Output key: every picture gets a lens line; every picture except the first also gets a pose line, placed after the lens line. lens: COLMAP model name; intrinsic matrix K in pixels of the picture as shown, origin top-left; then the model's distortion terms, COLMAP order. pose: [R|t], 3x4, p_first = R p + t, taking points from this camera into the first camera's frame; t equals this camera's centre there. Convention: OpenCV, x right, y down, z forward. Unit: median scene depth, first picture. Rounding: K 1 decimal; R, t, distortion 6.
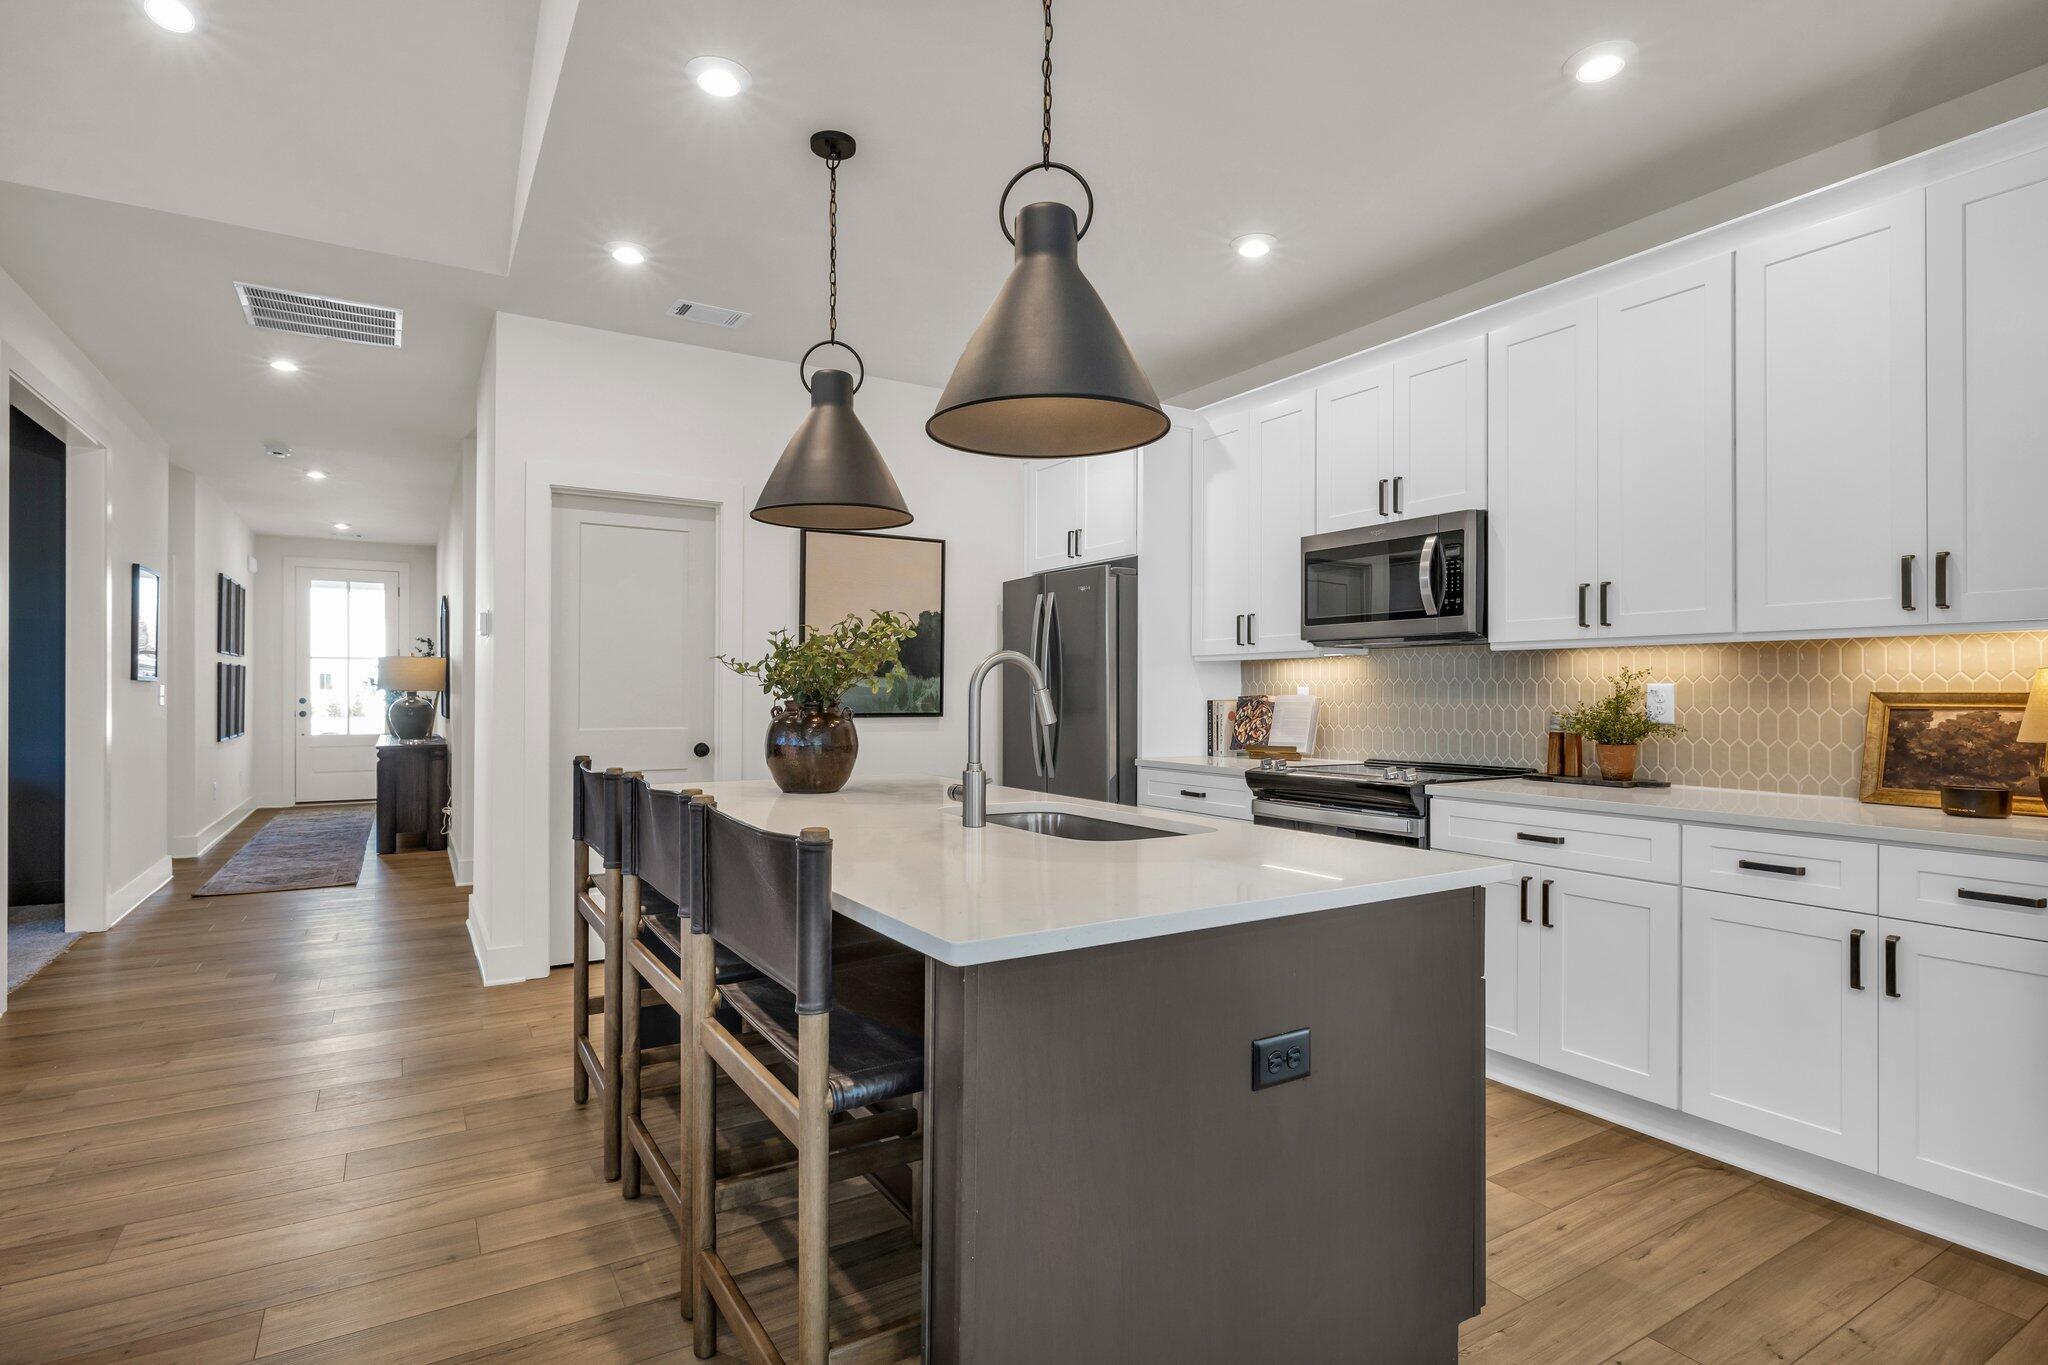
lens RADIAL K [[1027.9, 0, 1024.0], [0, 1027.9, 682.5], [0, 0, 1]] dist [-0.002507, -0.000598]
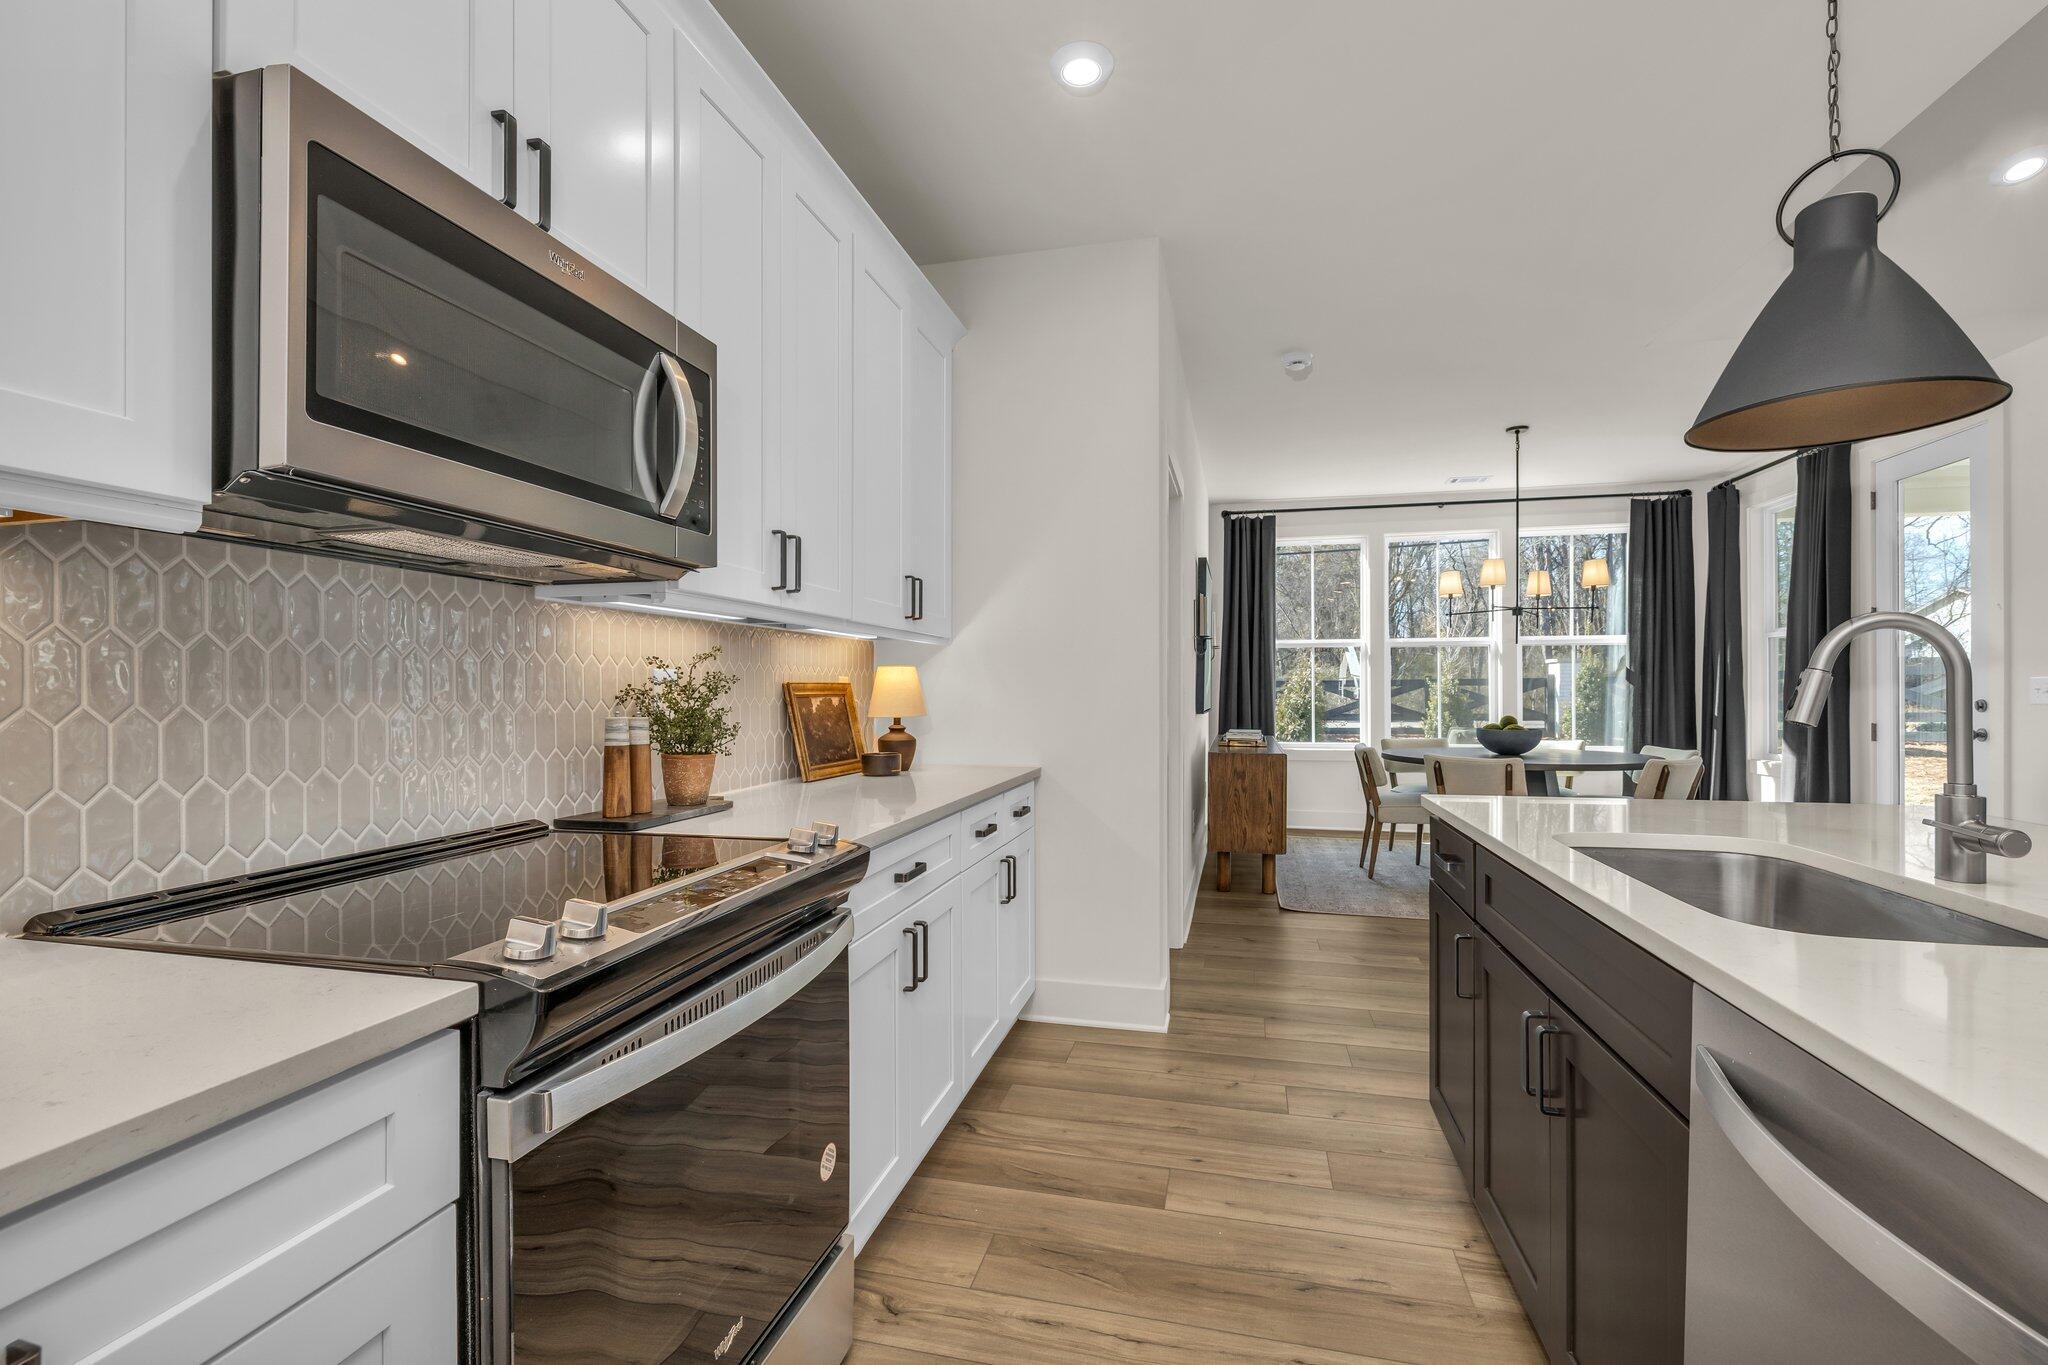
lens RADIAL K [[886.0, 0, 1022.9], [0, 886.0, 670.9], [0, 0, 1]] dist [0.023751, 0.000186]
pose [[-0.712262, 0.017193, 0.701703, -0.016455], [-0.003939, 0.999586, -0.028491, 0.014666], [-0.701903, -0.023057, -0.711899, 0.953763]]
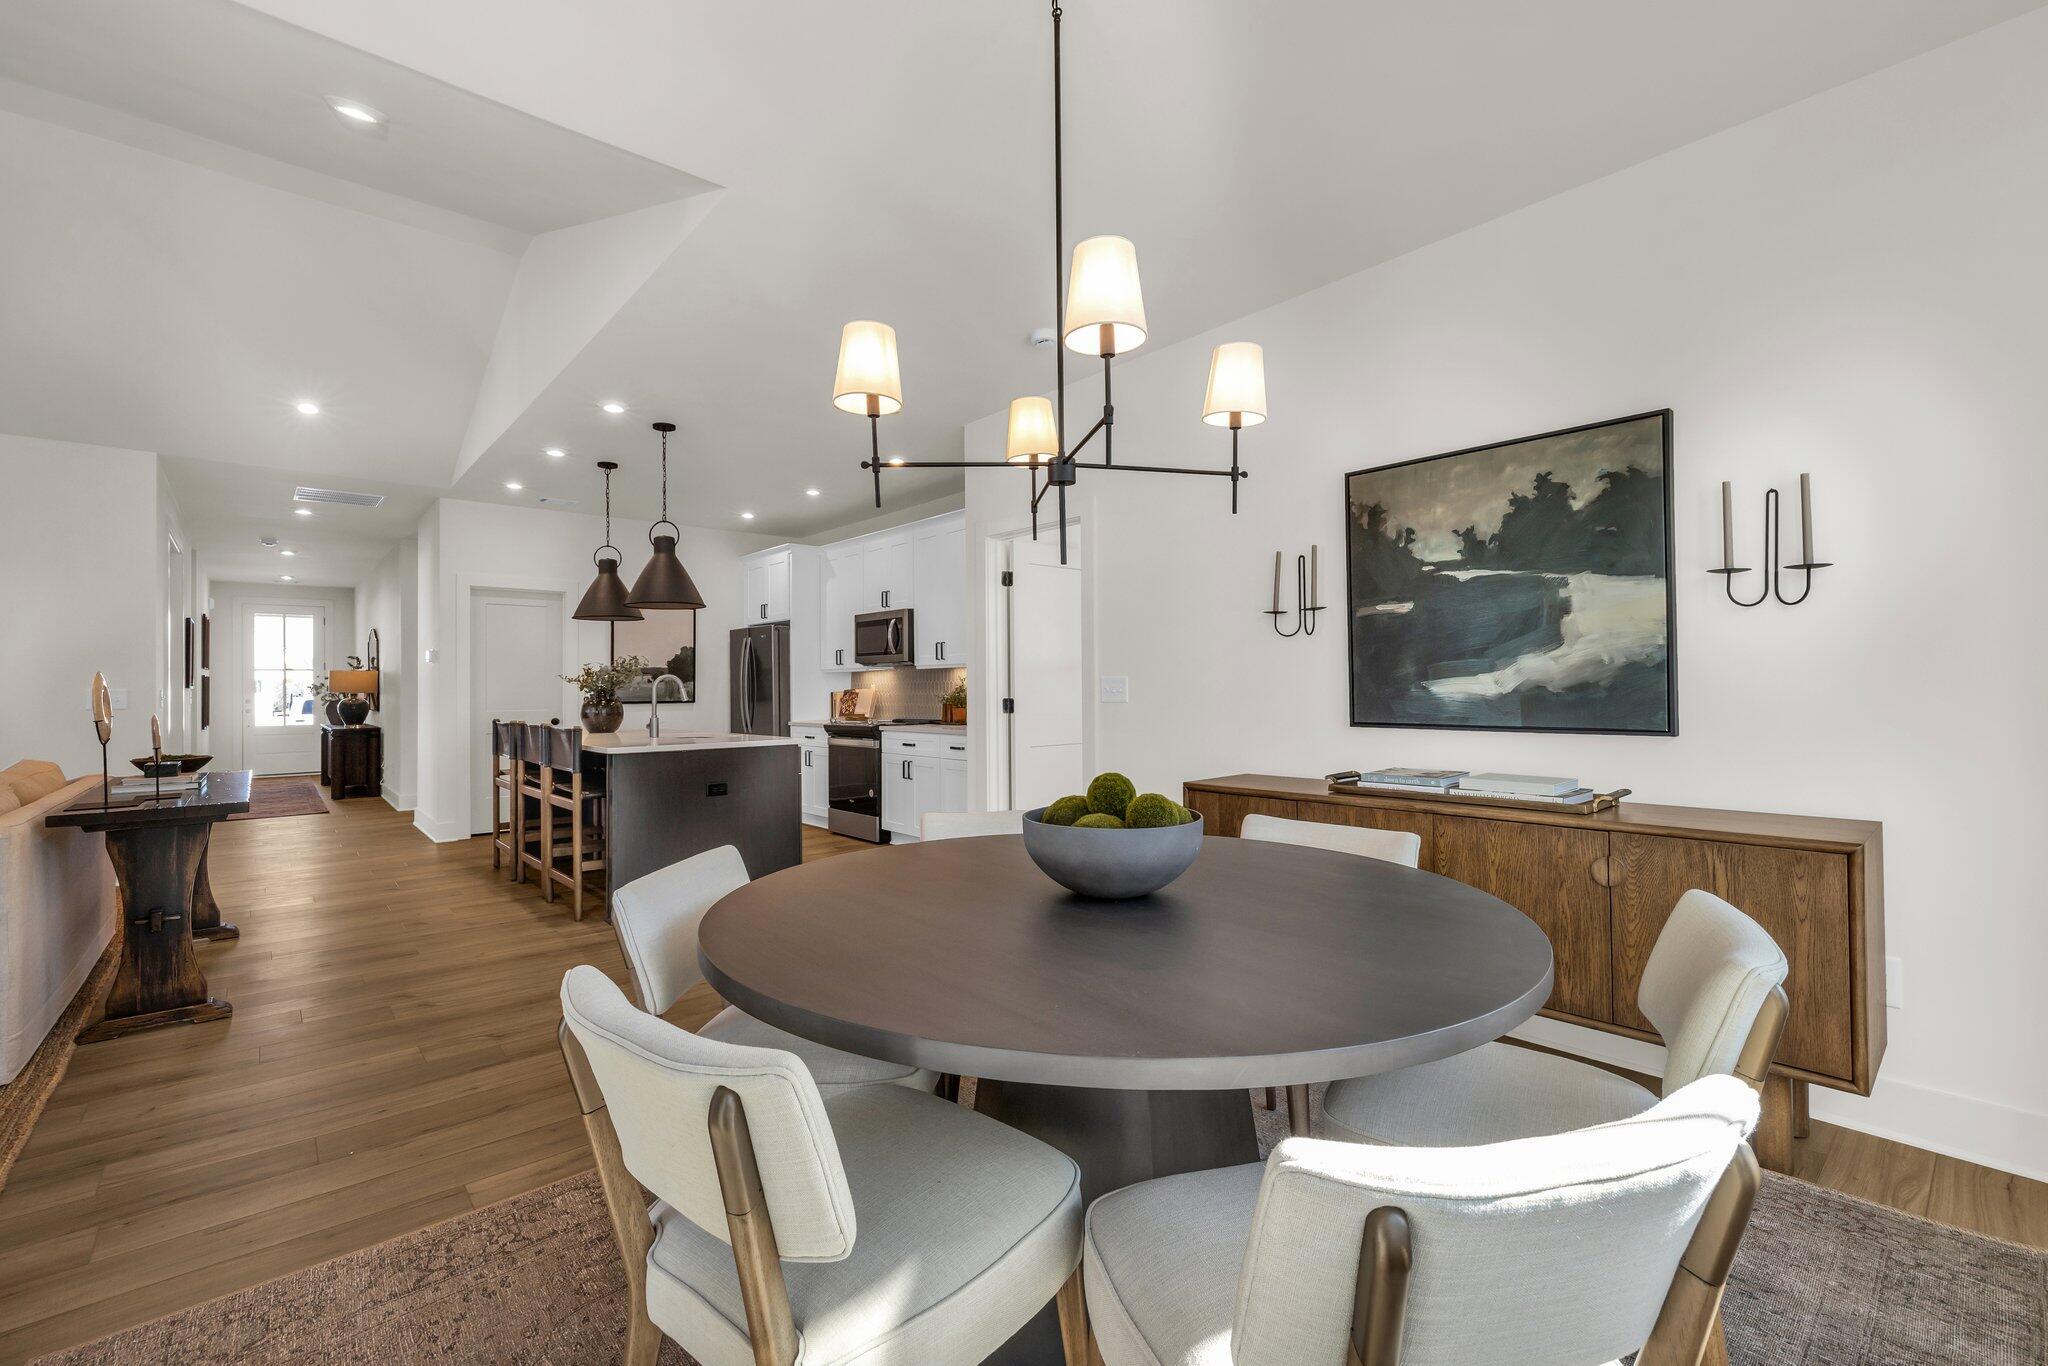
lens RADIAL K [[879.9, 0, 1022.7], [0, 879.9, 674.5], [0, 0, 1]] dist [0.000536, 0.000022]
pose [[0.985256, -0.008927, 0.170856, 0.277868], [0.009984, 0.999936, -0.005330, -0.004347], [-0.170797, 0.006957, 0.985282, -0.800364]]
